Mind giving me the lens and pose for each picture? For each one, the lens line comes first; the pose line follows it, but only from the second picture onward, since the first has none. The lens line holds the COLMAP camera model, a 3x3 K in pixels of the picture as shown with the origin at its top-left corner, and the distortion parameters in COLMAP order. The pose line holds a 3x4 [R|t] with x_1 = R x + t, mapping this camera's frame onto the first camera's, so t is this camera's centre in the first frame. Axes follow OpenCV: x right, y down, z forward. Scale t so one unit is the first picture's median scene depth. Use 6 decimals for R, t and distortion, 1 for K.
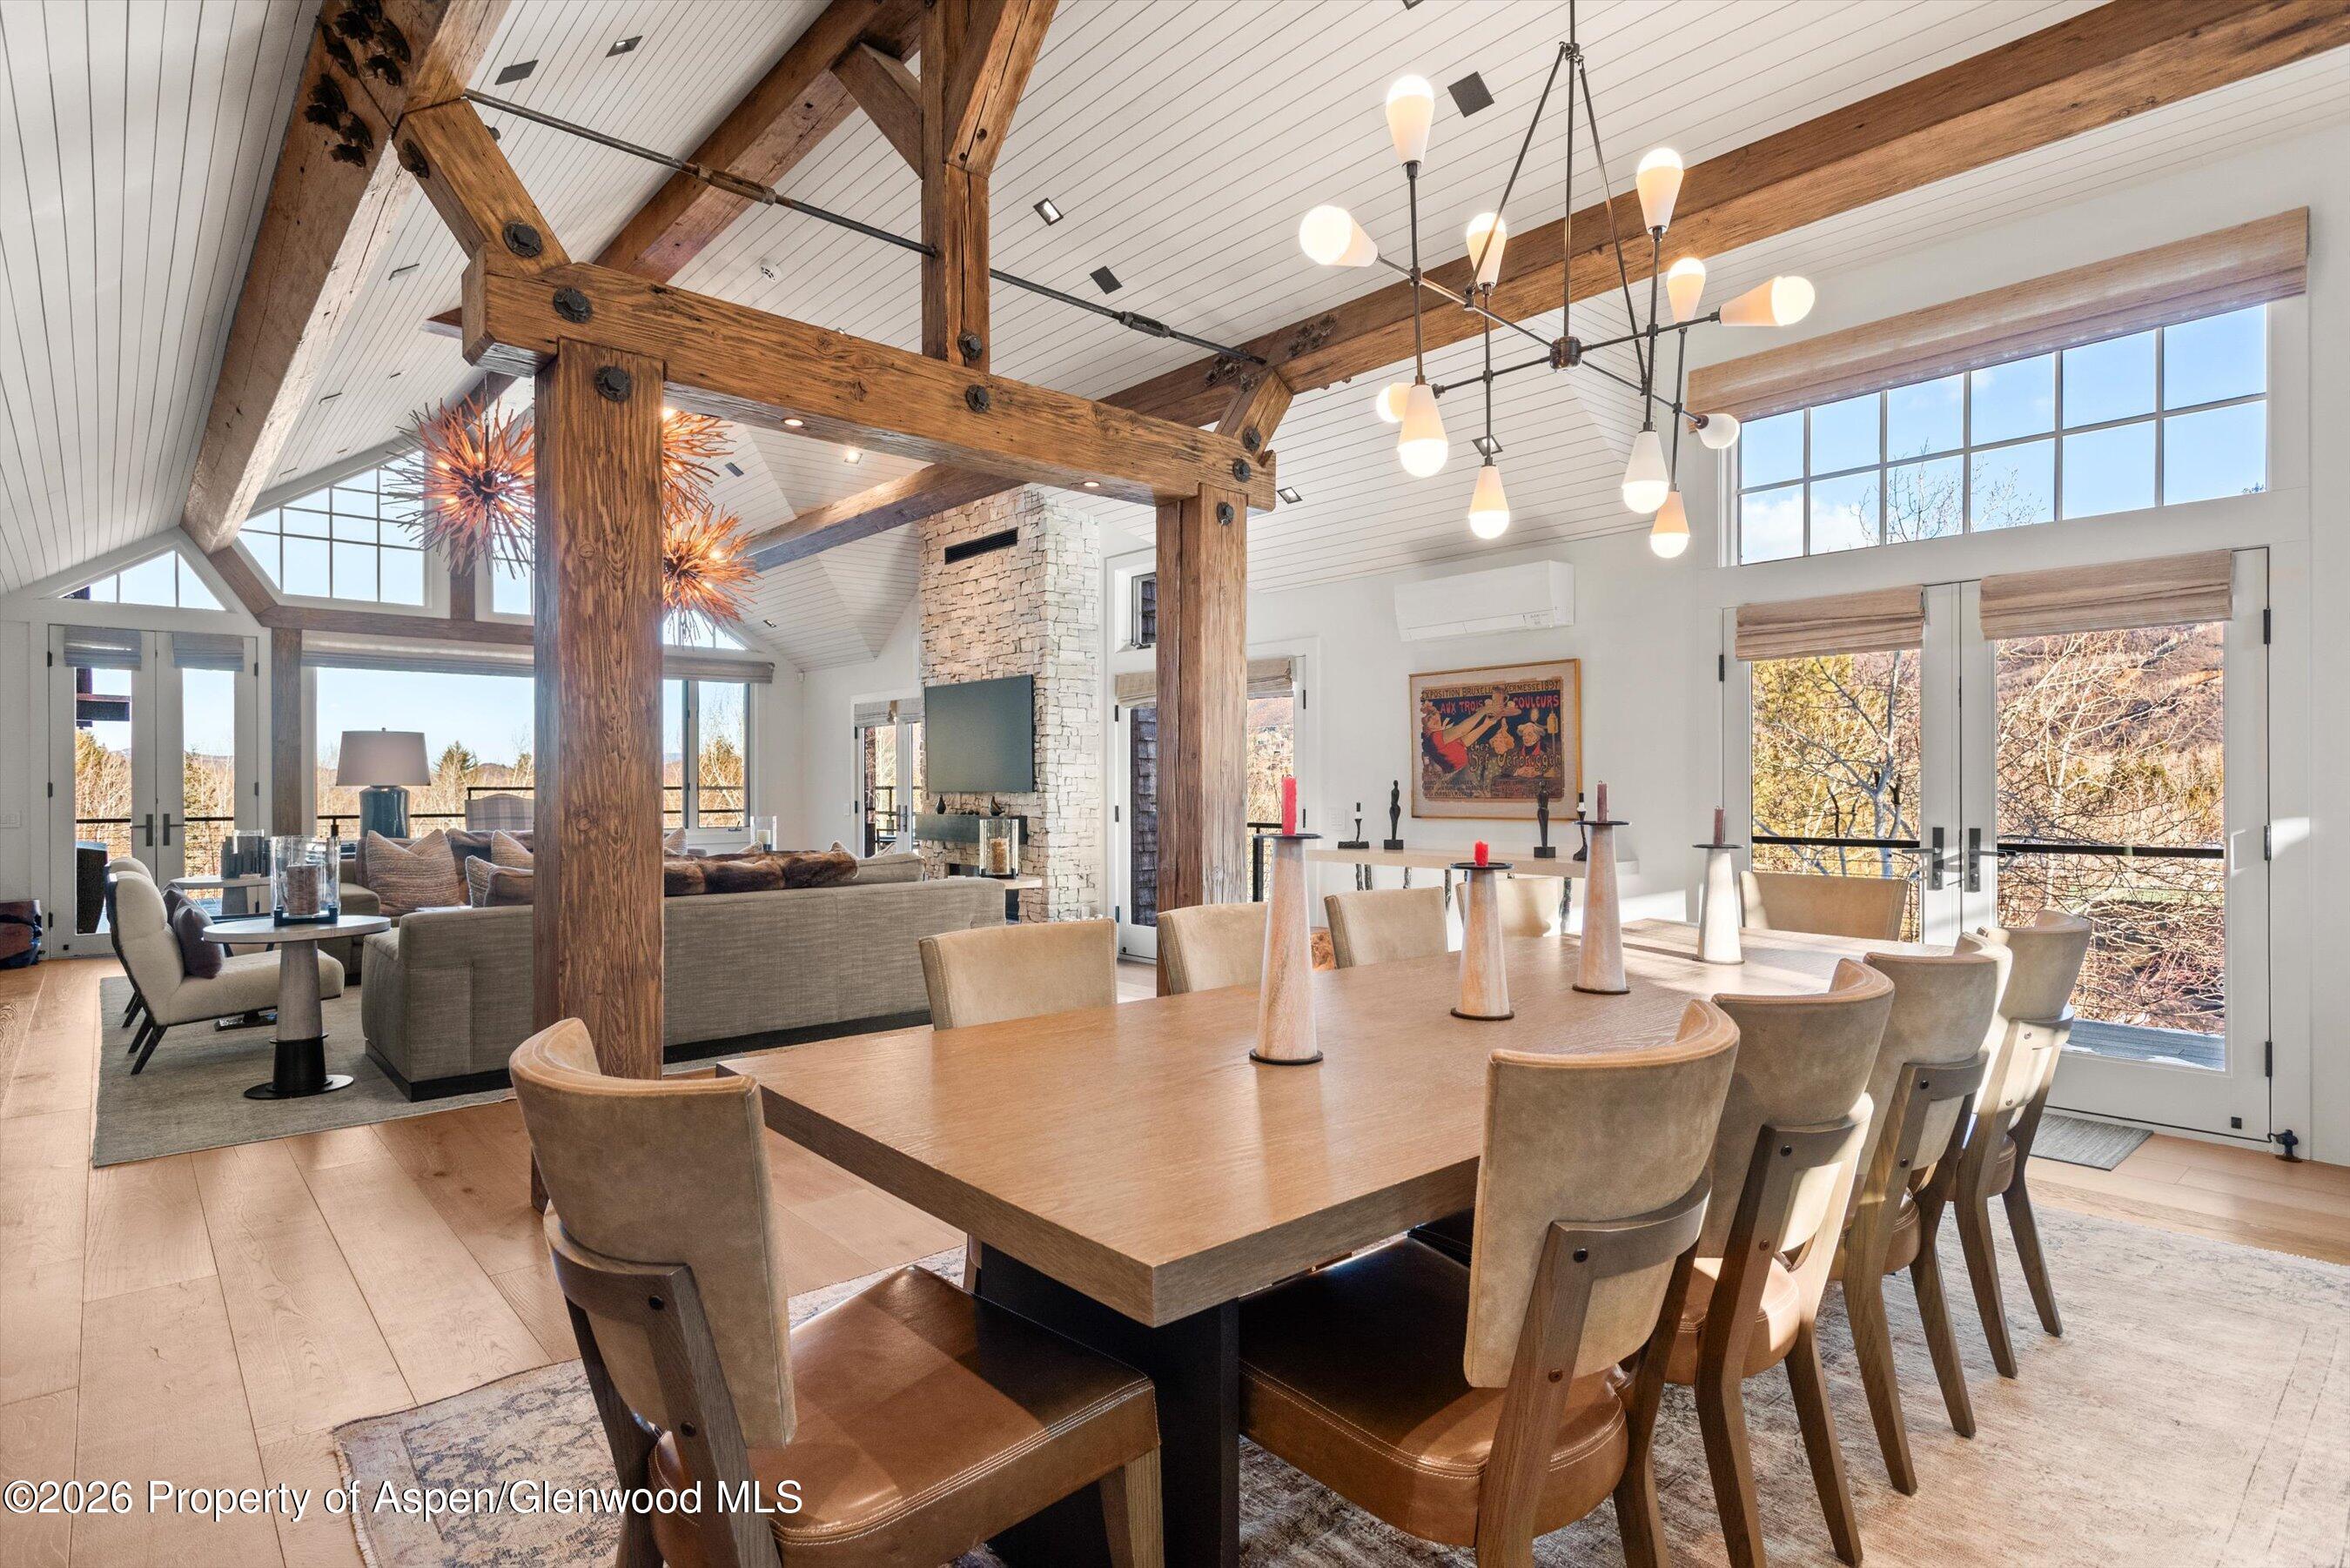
lens RADIAL K [[1127.4, 0, 1171.8], [0, 1127.4, 786.6], [0, 0, 1]] dist [0.010143, -0.000731]
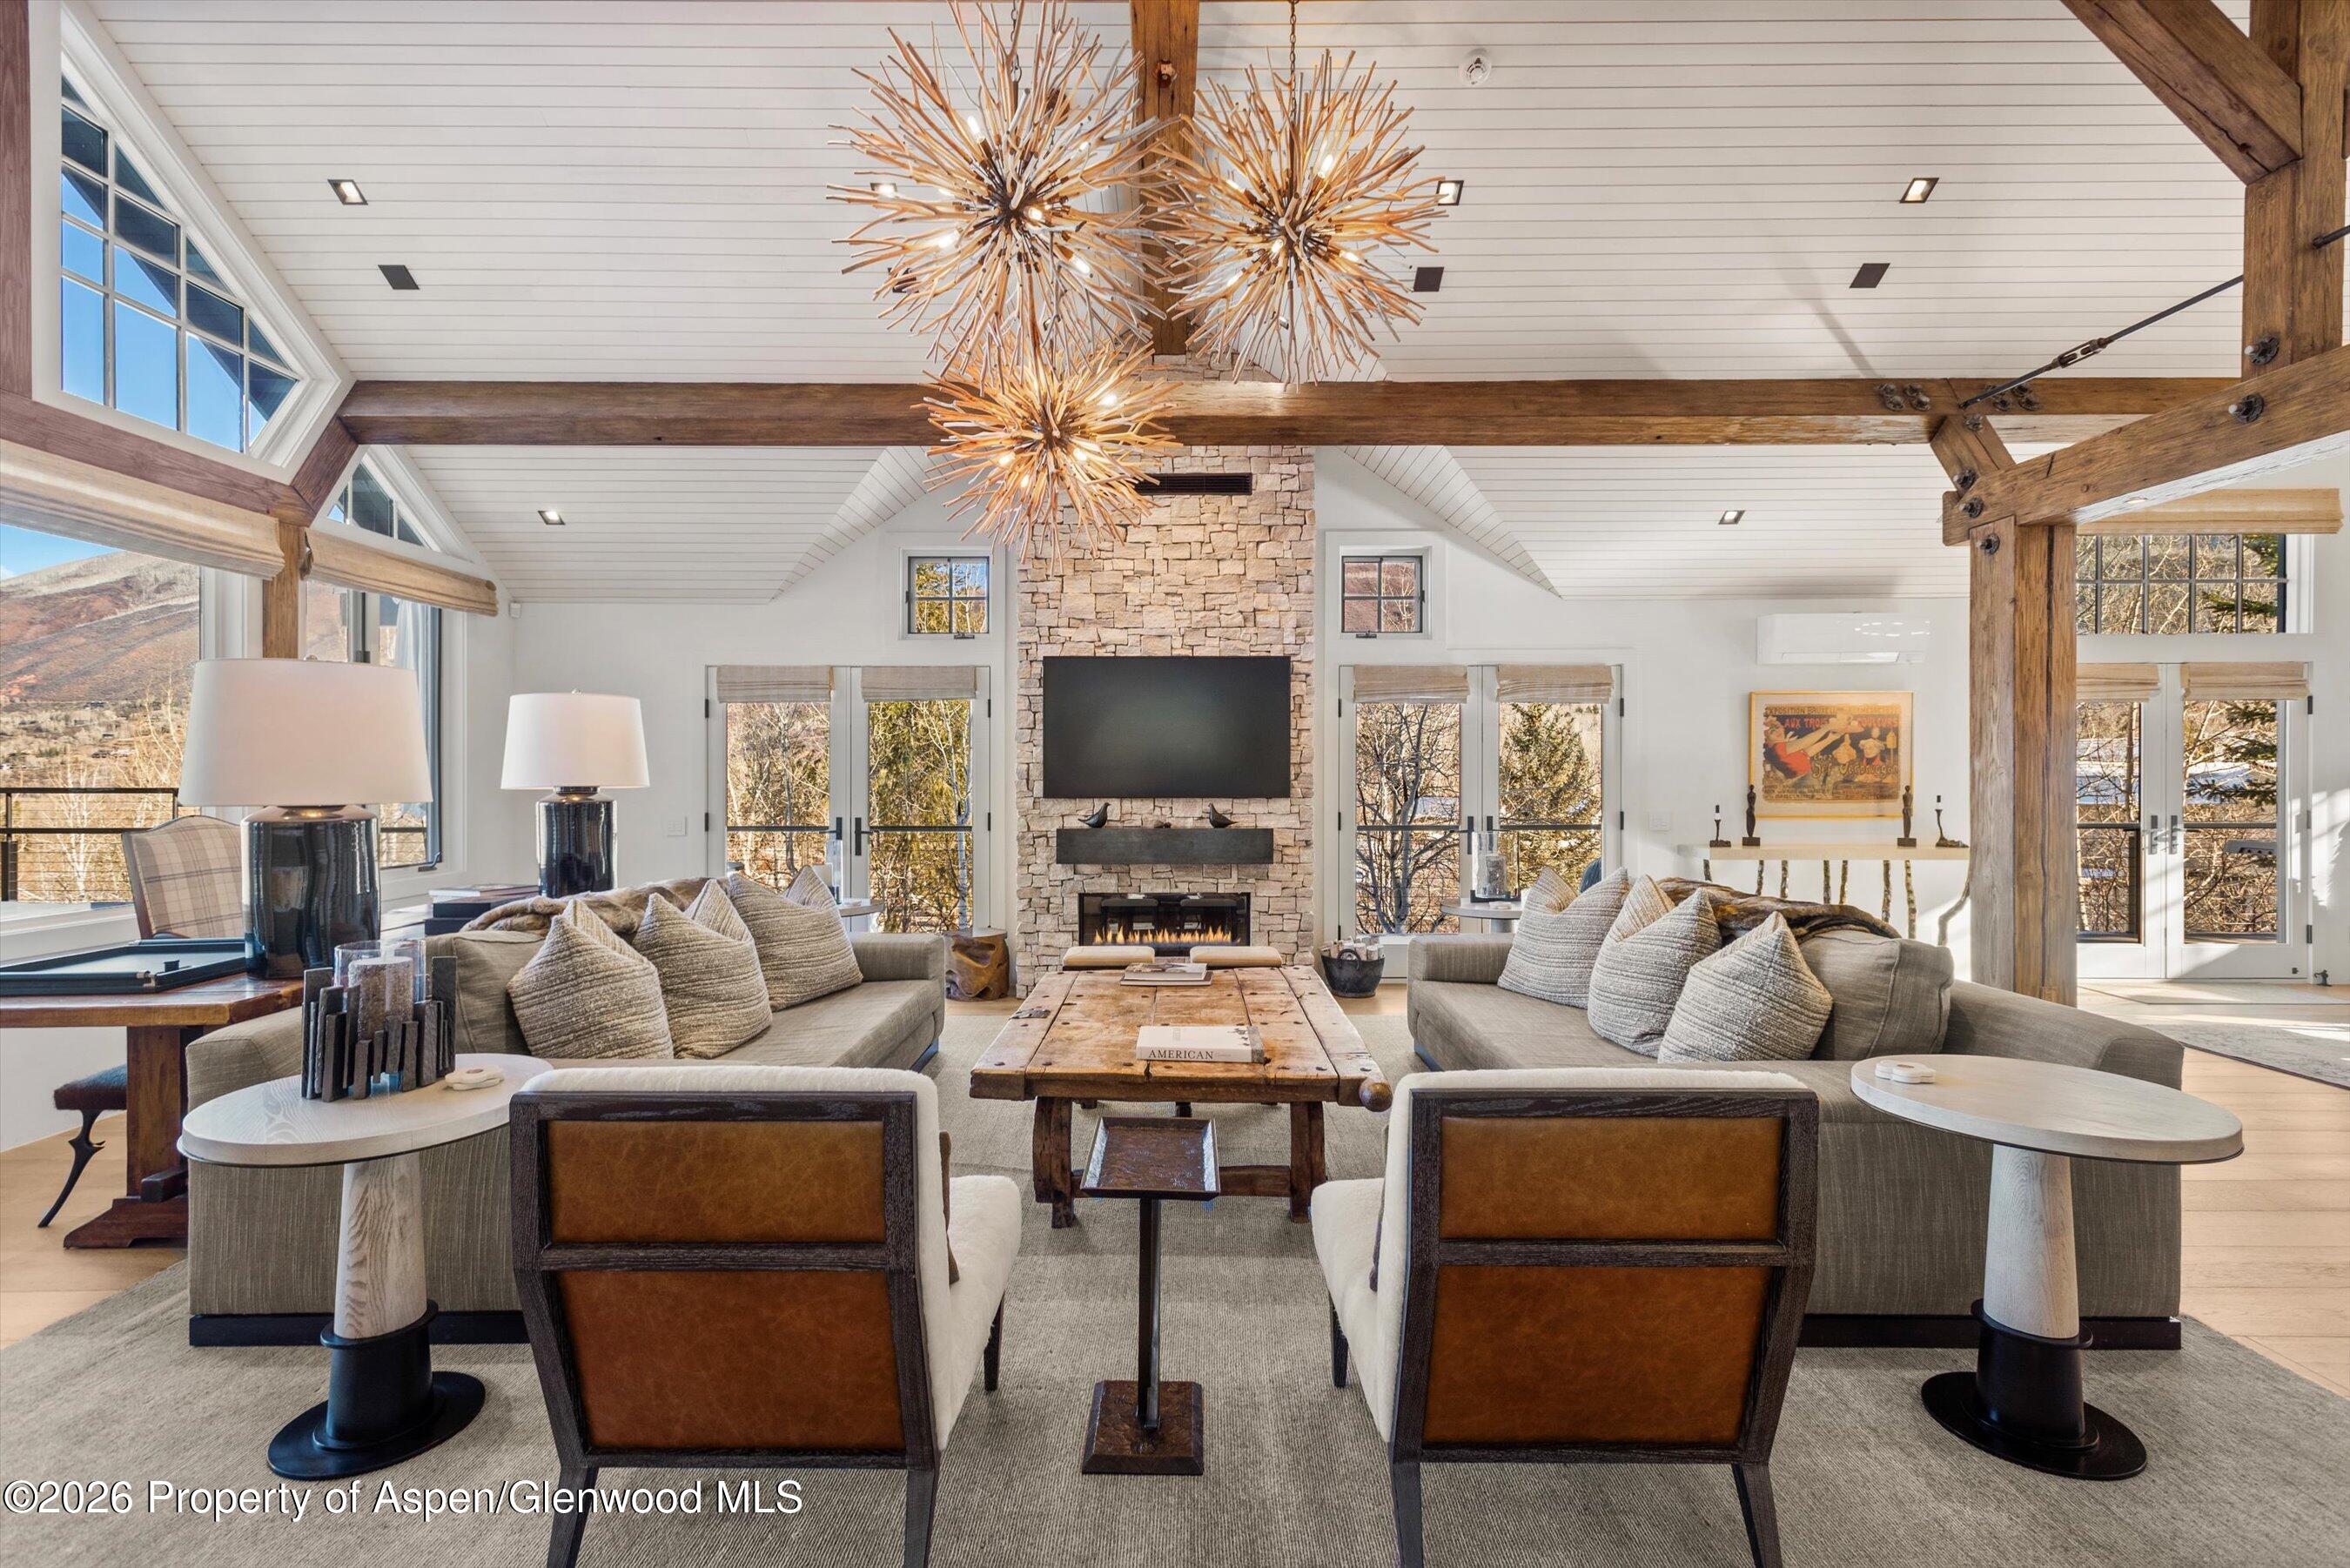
lens RADIAL K [[1127.4, 0, 1169.0], [0, 1127.4, 787.3], [0, 0, 1]] dist [0.010143, -0.000731]
pose [[0.690670, -0.004162, 0.723158, -1.064069], [0.000957, 0.999988, 0.004842, -0.009354], [-0.723169, -0.002652, 0.690666, 0.662275]]
